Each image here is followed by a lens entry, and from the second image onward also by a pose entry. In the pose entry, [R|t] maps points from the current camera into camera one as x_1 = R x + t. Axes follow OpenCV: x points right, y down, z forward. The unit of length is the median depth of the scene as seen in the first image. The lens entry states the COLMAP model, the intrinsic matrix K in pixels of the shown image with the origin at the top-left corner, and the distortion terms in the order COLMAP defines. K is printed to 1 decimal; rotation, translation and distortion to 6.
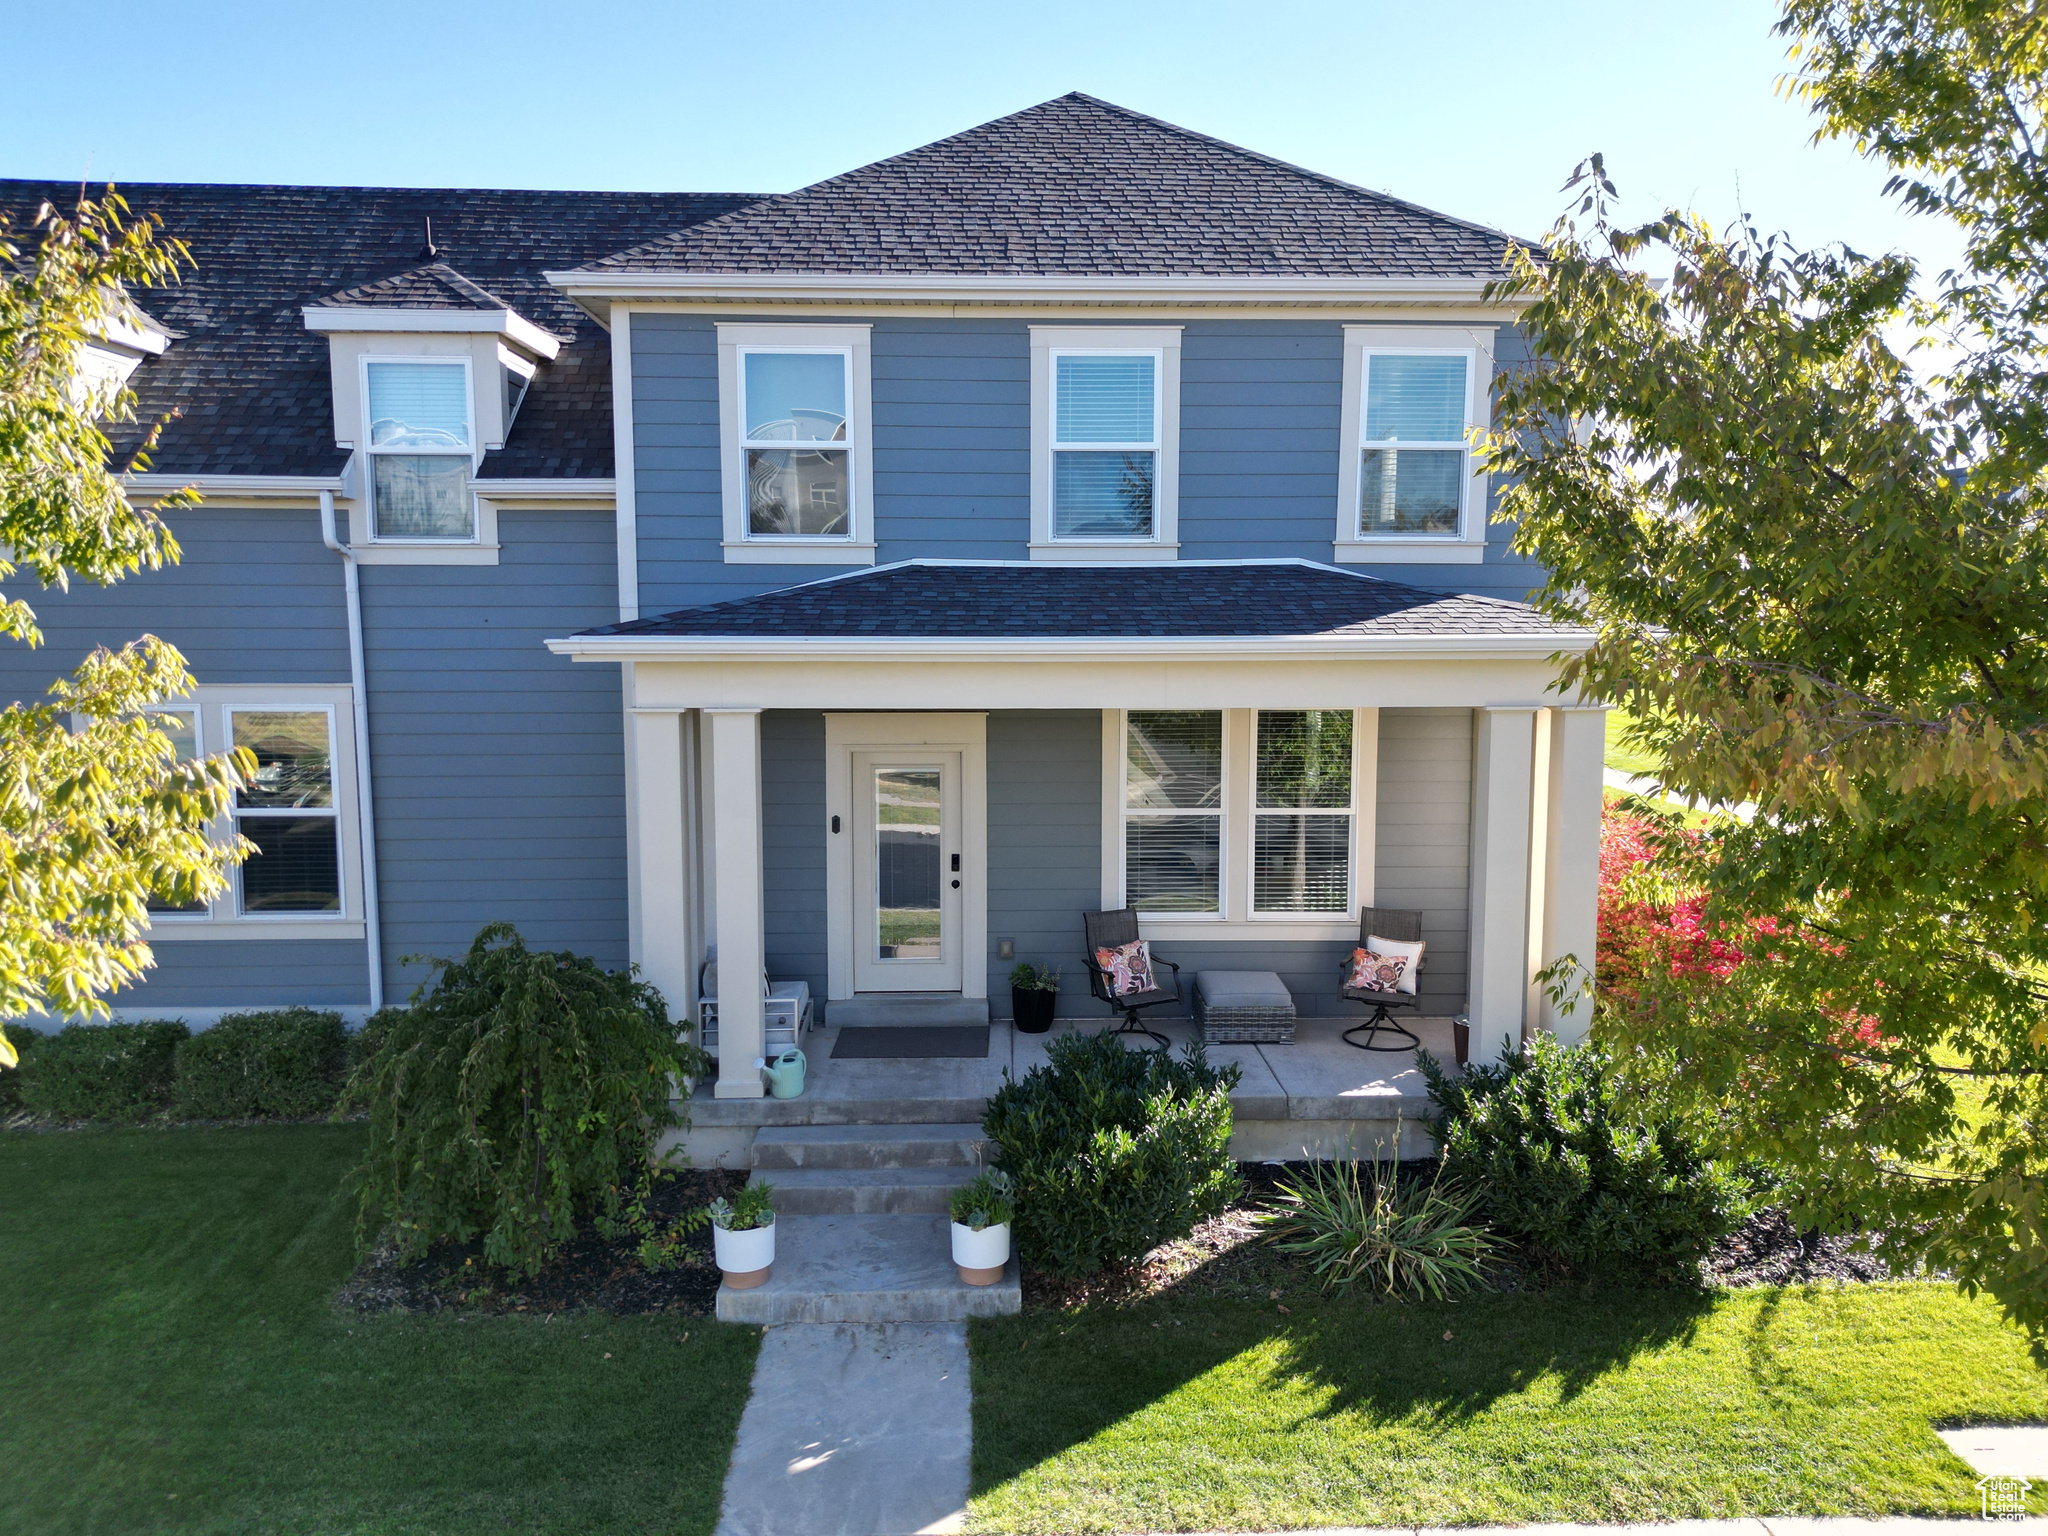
lens RADIAL K [[1459.7, 0, 1053.1], [0, 1459.7, 767.9], [0, 0, 1]] dist [0.004297, -0.000459]
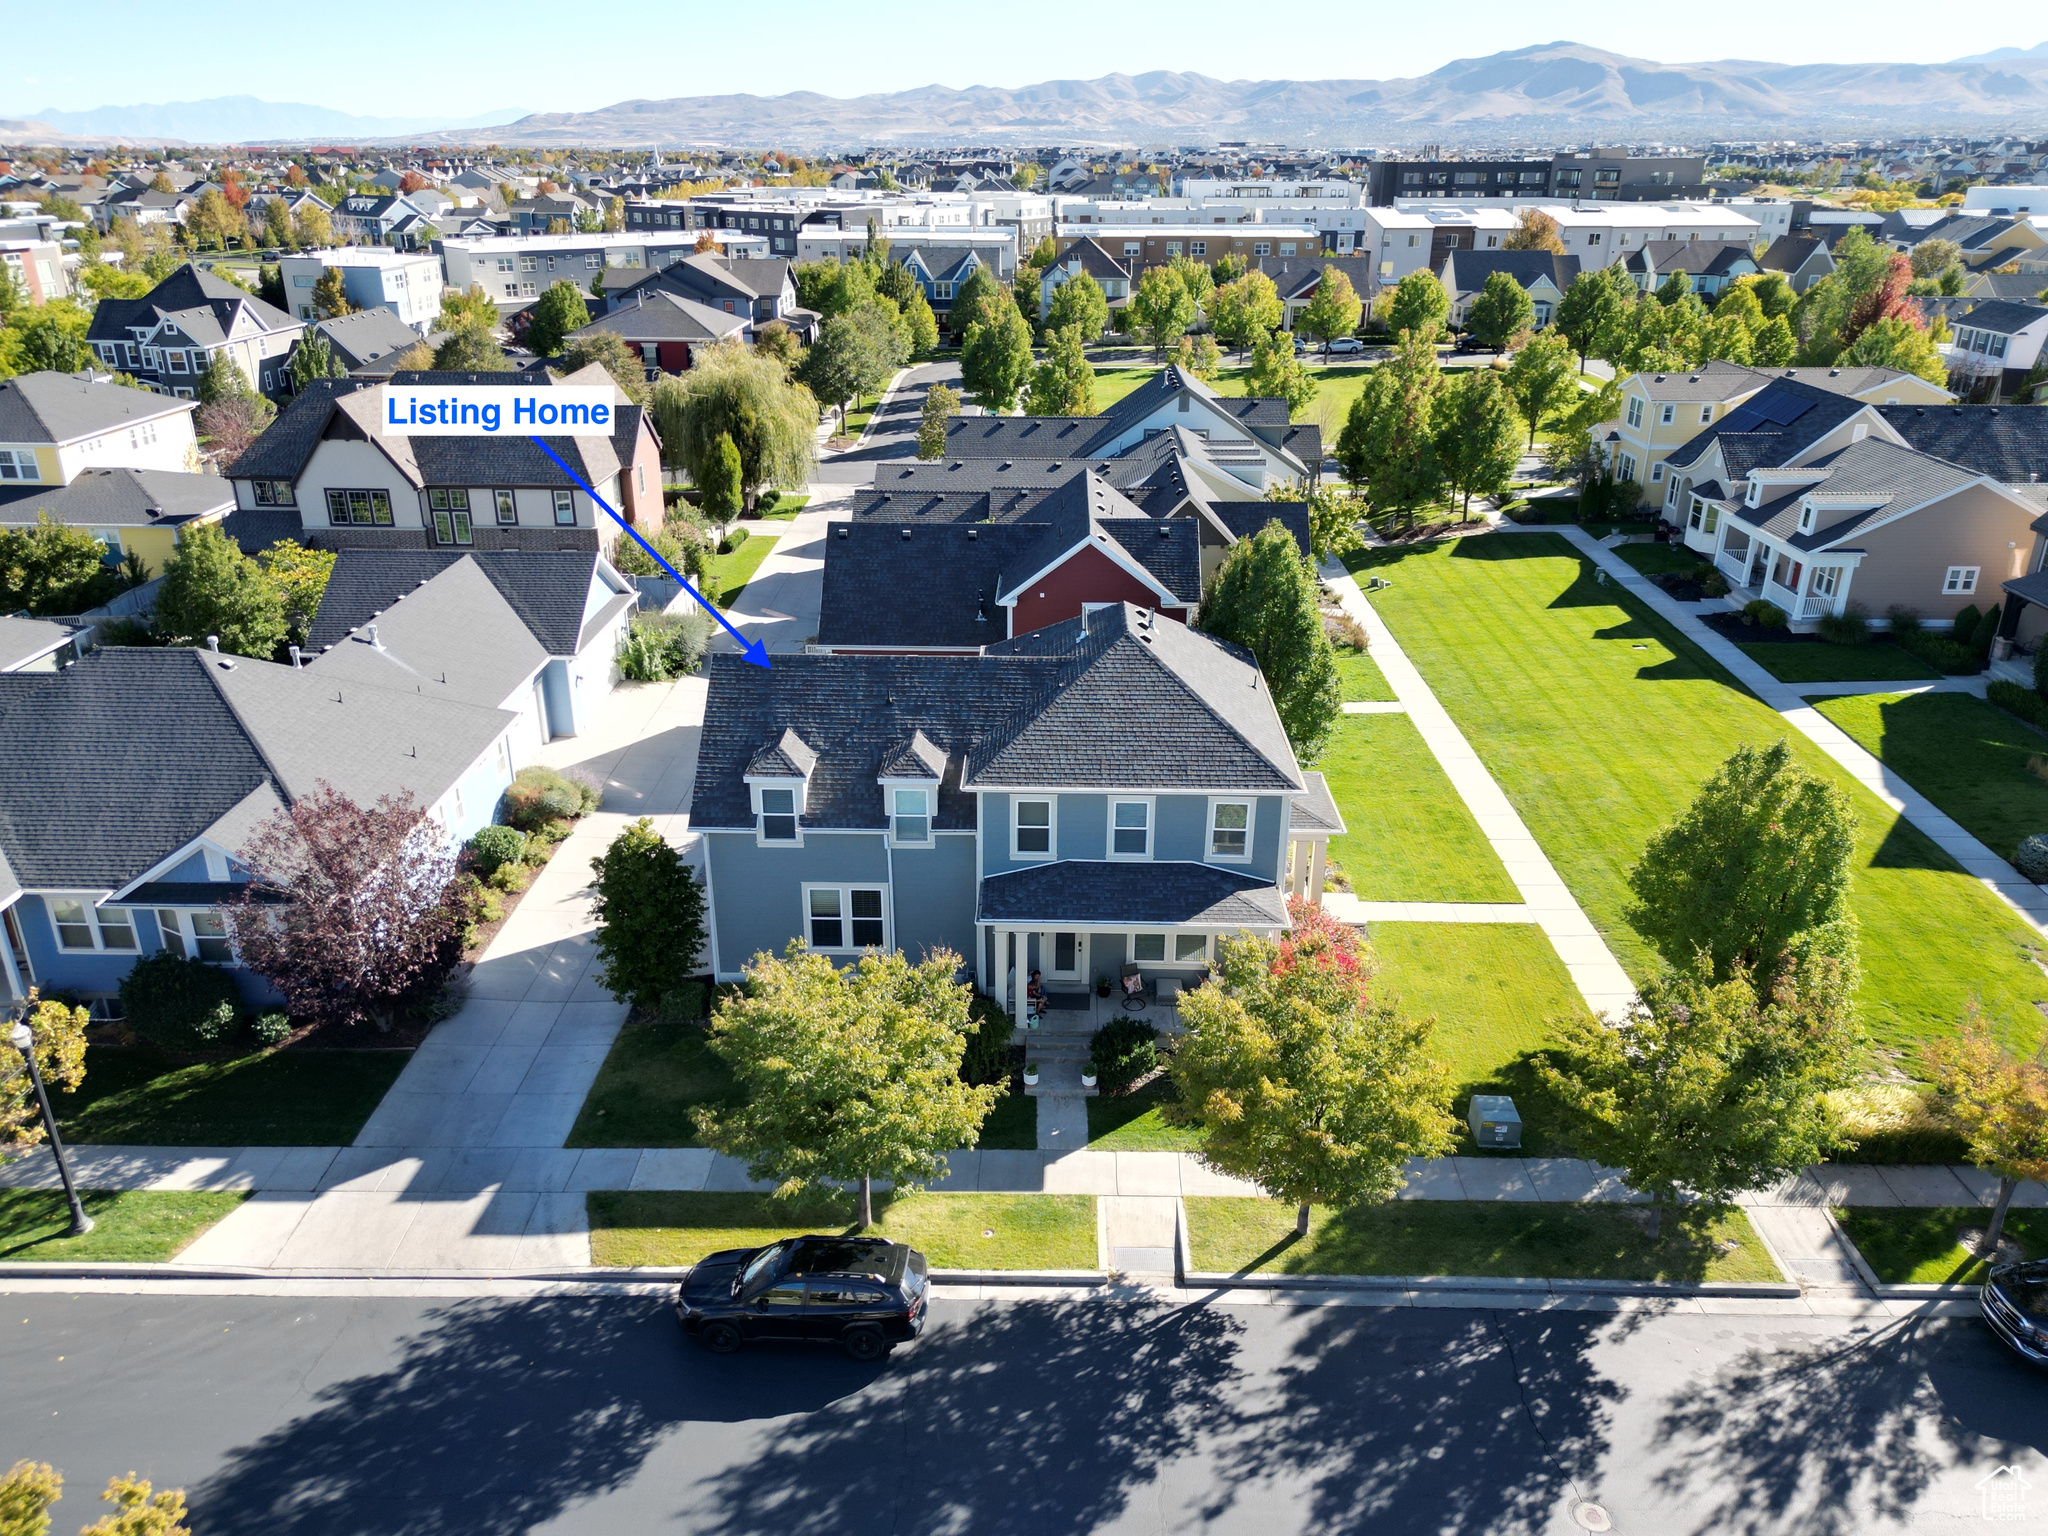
lens RADIAL K [[1498.6, 0, 1016.8], [0, 1498.6, 724.3], [0, 0, 1]] dist [0.037011, -0.006438]
pose [[0.997036, 0.027262, -0.071939, 0.021781], [-0.007962, 0.966650, 0.255976, -1.651157], [0.076518, -0.254644, 0.964003, -2.710220]]
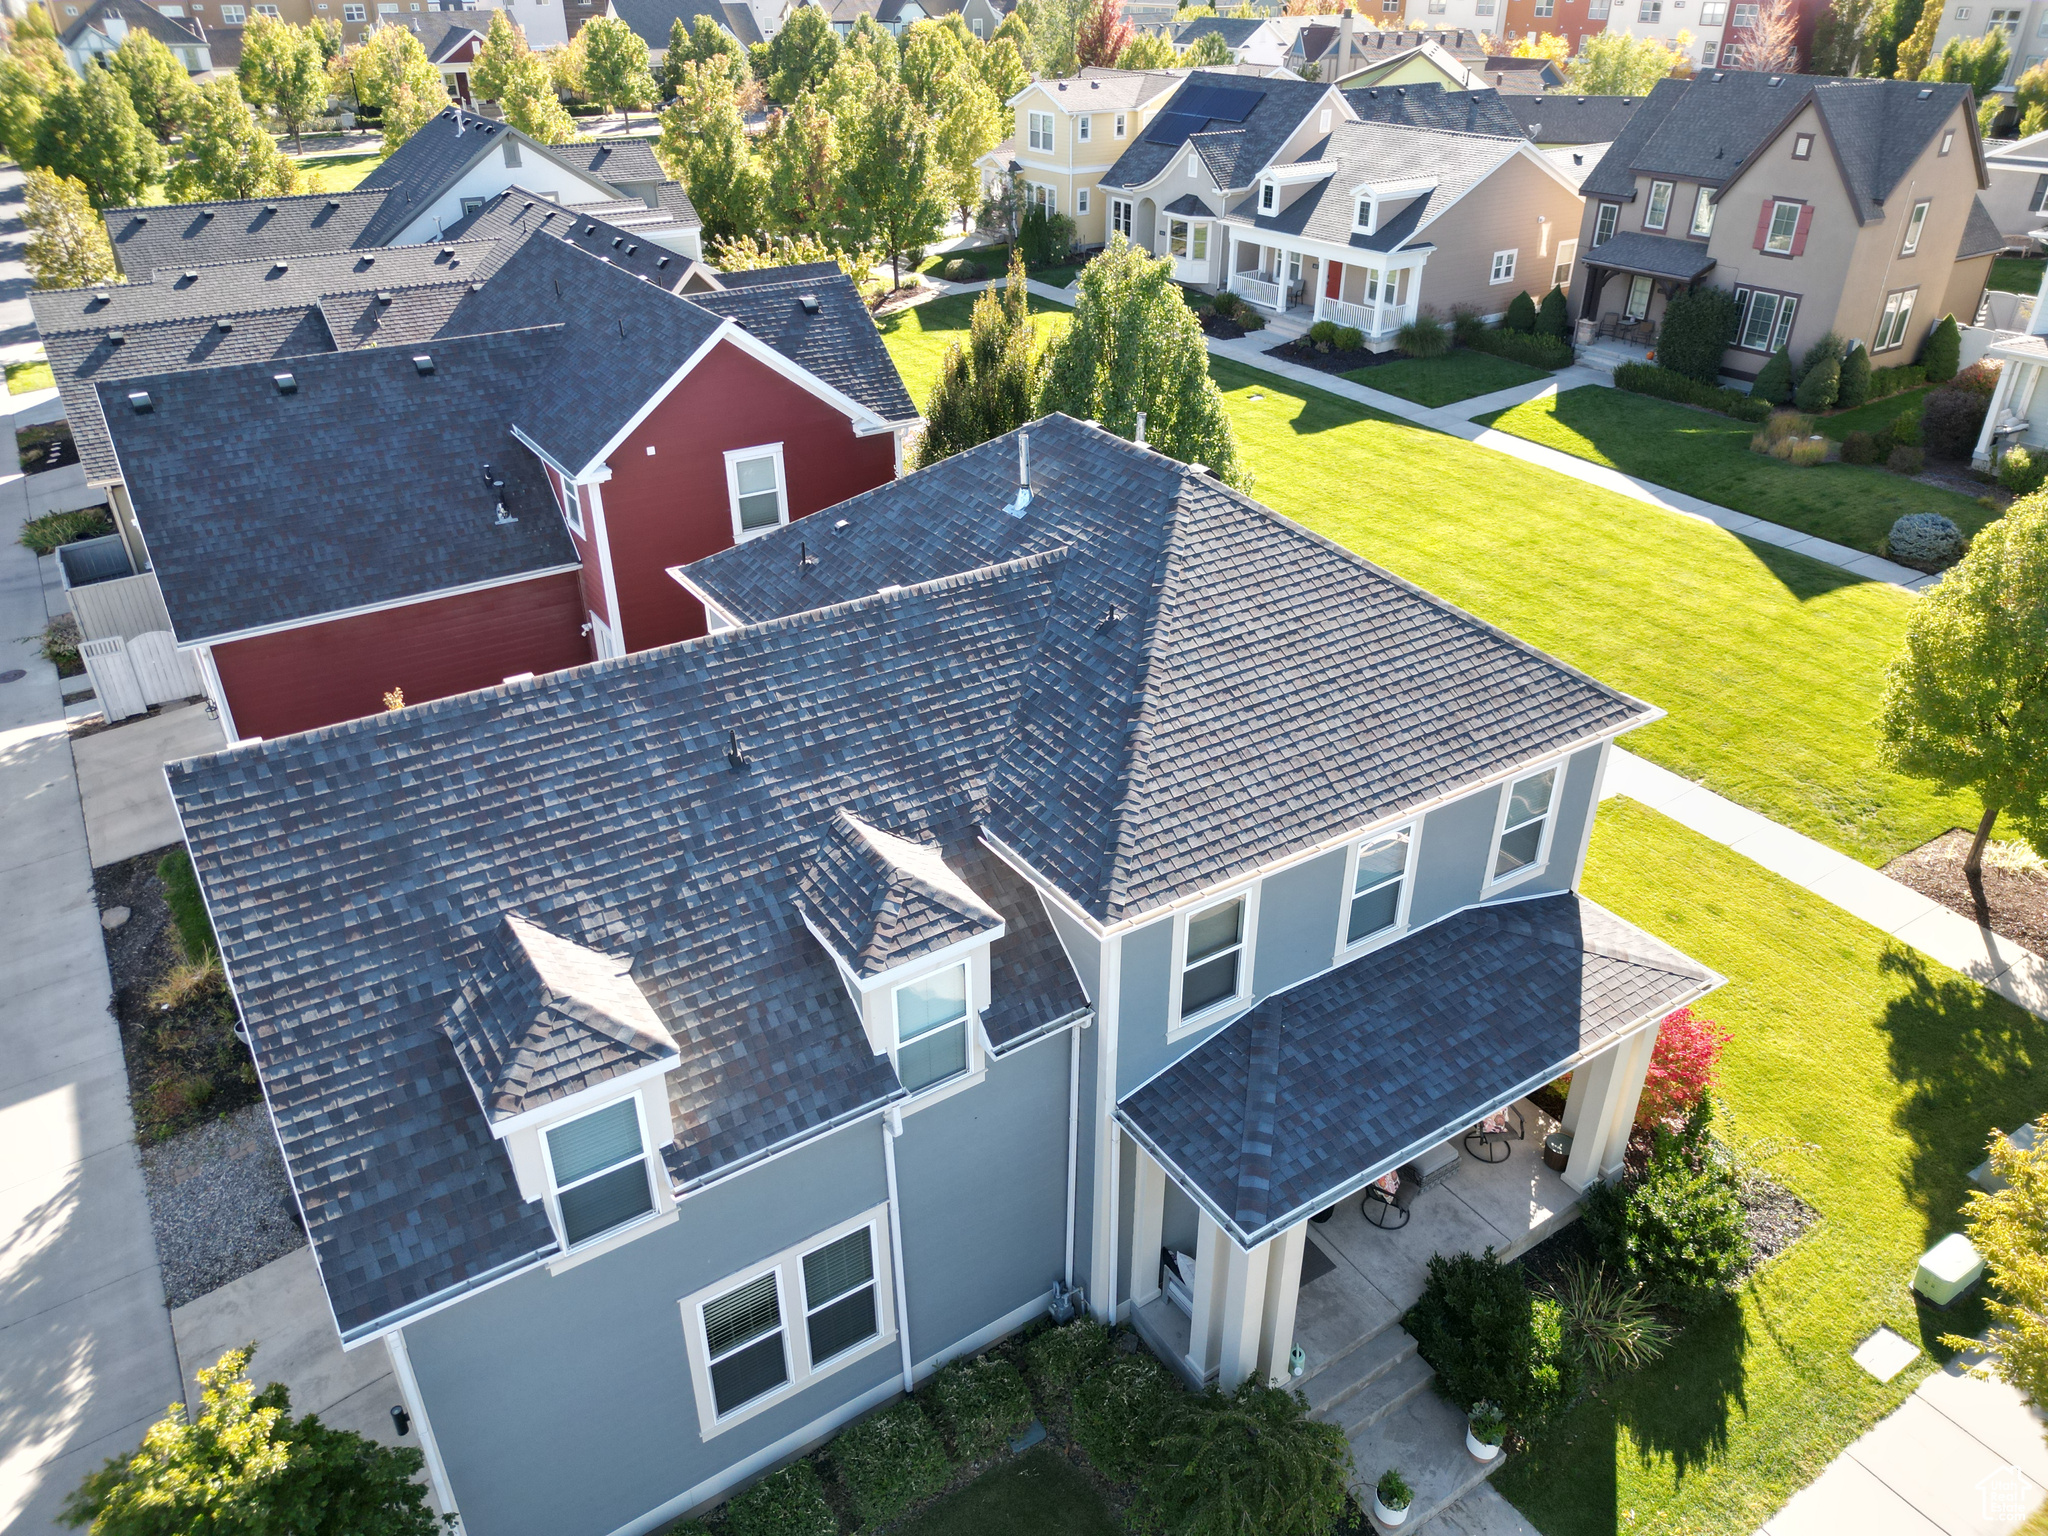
lens RADIAL K [[1429.8, 0, 1031.4], [0, 1429.8, 771.4], [0, 0, 1]] dist [0.028296, -0.002560]
pose [[0.863780, -0.254849, 0.434667, -1.109051], [0.058768, 0.907727, 0.415424, -1.224535], [-0.500430, -0.333291, 0.799054, 0.096611]]
